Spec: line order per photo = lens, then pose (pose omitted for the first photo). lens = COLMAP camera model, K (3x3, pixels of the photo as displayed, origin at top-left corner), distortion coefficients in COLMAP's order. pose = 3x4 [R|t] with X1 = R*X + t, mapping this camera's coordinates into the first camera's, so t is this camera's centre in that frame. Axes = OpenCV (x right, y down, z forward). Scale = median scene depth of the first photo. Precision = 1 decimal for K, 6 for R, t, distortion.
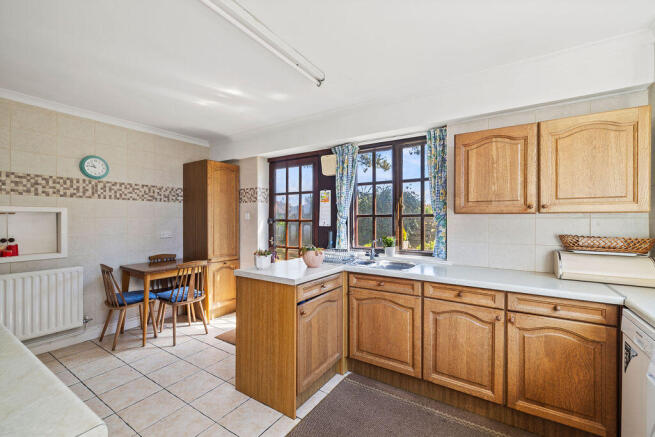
lens RADIAL K [[279.9, 0, 326.4], [0, 279.9, 217.9], [0, 0, 1]] dist [-0.002757, 0.000062]
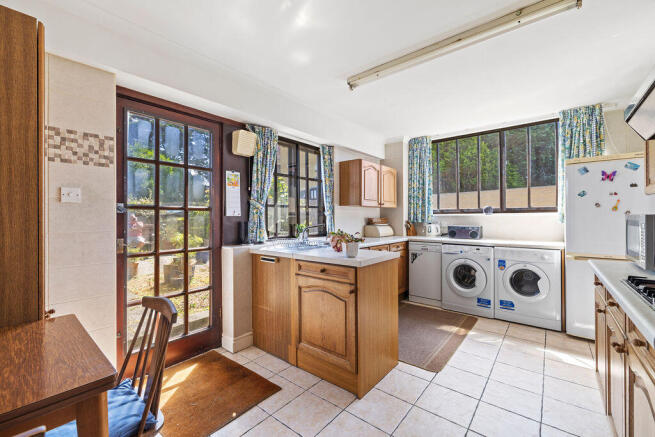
lens RADIAL K [[279.9, 0, 327.0], [0, 279.9, 218.6], [0, 0, 1]] dist [-0.002757, 0.000062]
pose [[0.088621, -0.011549, 0.995998, -0.814789], [-0.008961, 0.999883, 0.012391, 0.025108], [-0.996025, -0.010023, 0.088507, 0.693056]]
